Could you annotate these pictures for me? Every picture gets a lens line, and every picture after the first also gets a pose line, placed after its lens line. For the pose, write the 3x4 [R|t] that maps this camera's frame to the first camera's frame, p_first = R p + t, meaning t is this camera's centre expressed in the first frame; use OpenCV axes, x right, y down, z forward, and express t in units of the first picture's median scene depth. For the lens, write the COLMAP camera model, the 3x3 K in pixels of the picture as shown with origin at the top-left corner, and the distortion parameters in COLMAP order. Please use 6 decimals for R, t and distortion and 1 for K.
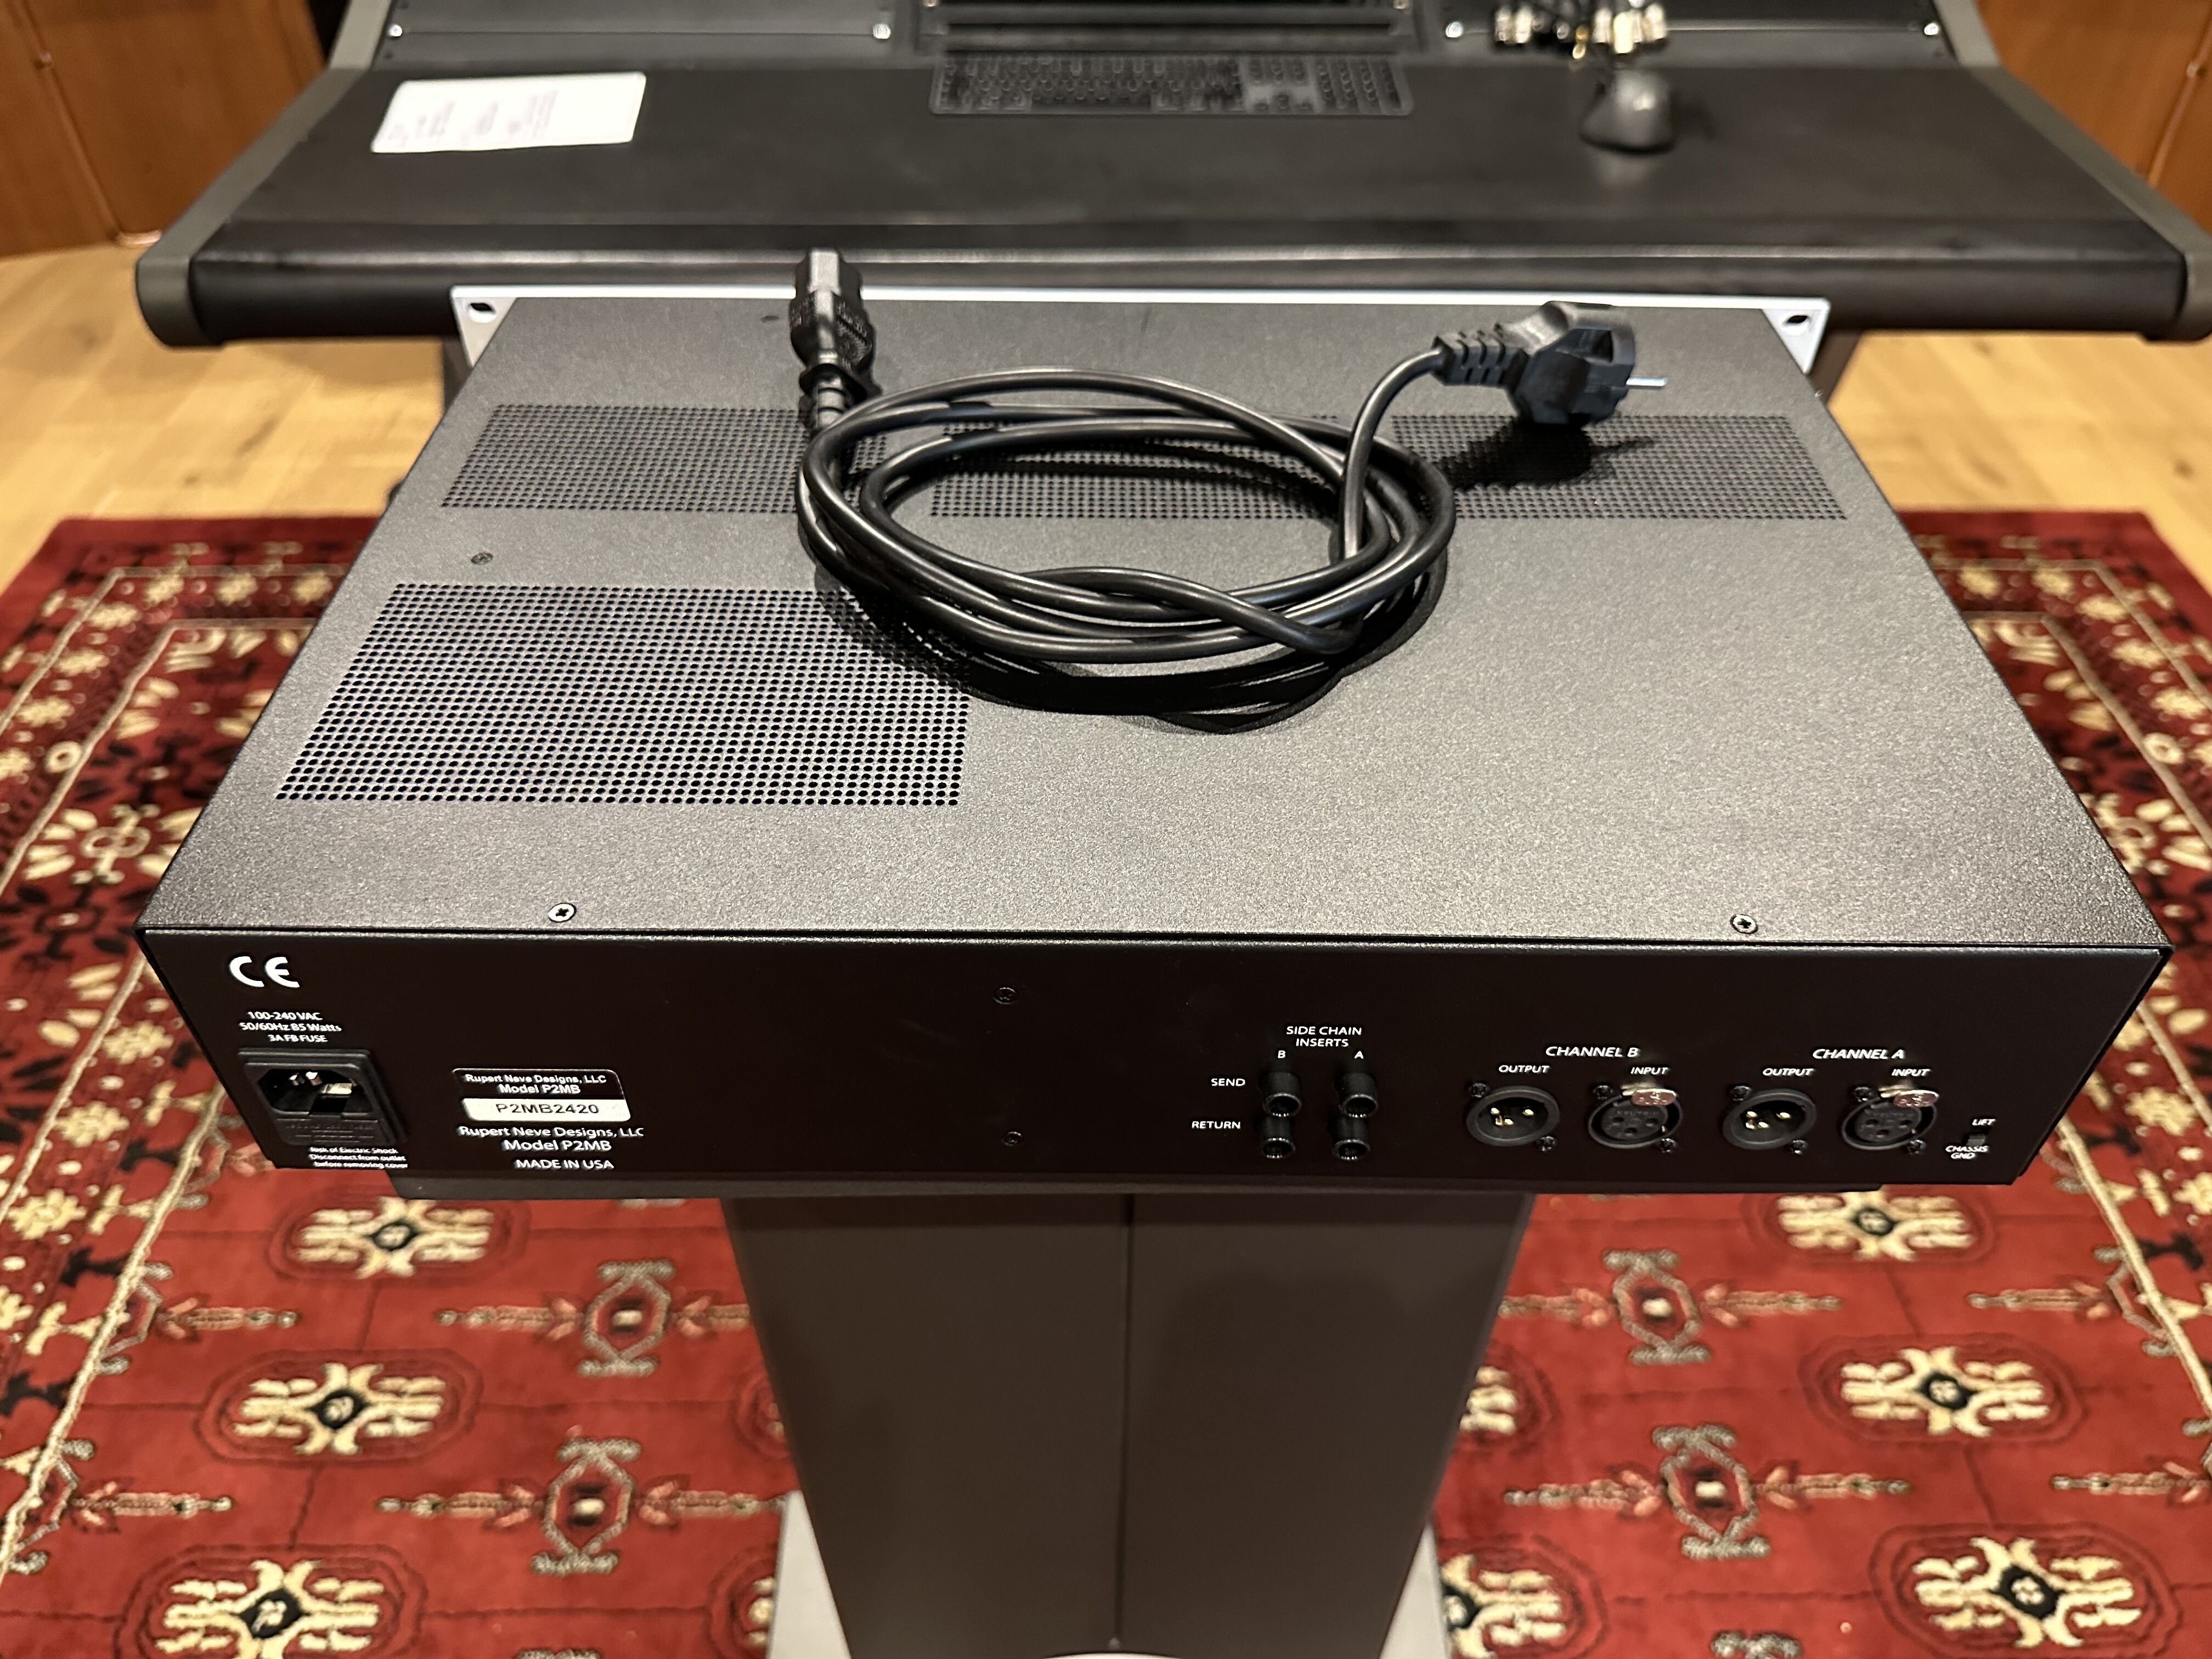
lens RADIAL K [[1639.9, 0, 1094.1], [0, 1639.9, 848.9], [0, 0, 1]] dist [-0.023937, -0.001240]
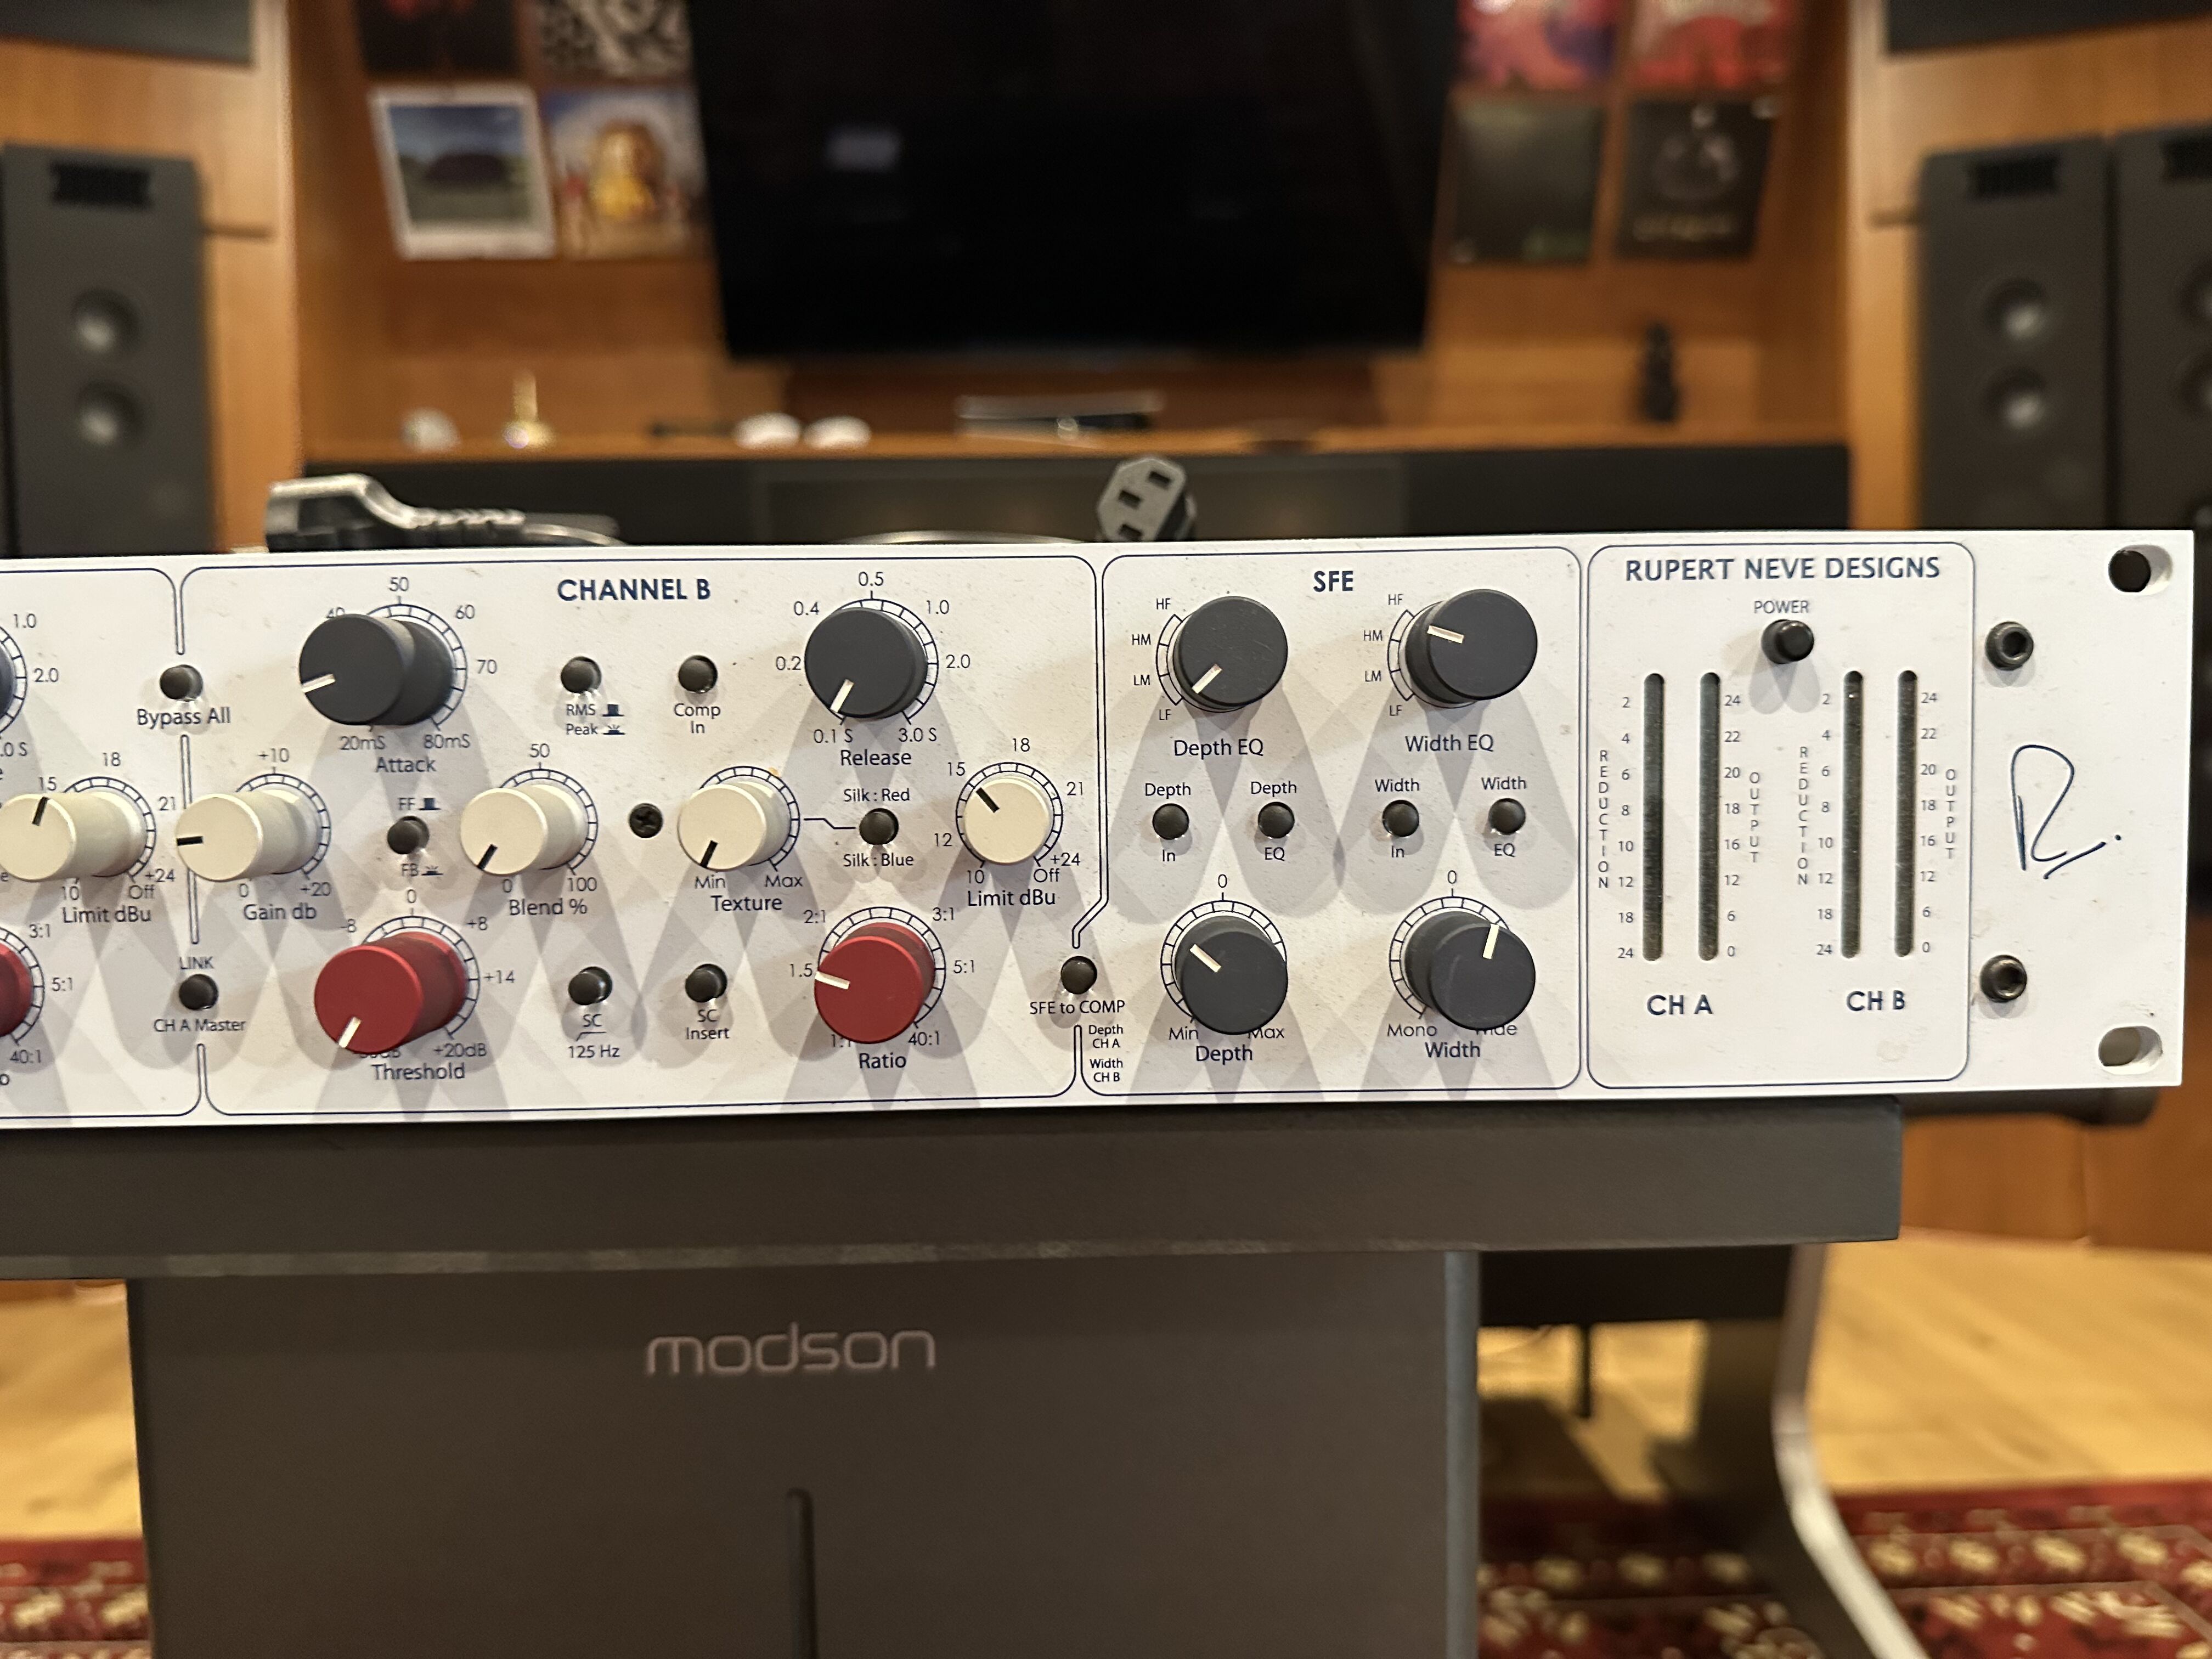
lens RADIAL K [[1639.9, 0, 1118.7], [0, 1639.9, 844.3], [0, 0, 1]] dist [-0.023937, -0.001240]
pose [[0.999714, -0.019276, 0.014174, 0.047890], [0.023846, 0.754369, -0.656017, 0.139272], [0.001953, 0.656167, 0.754613, 0.128006]]
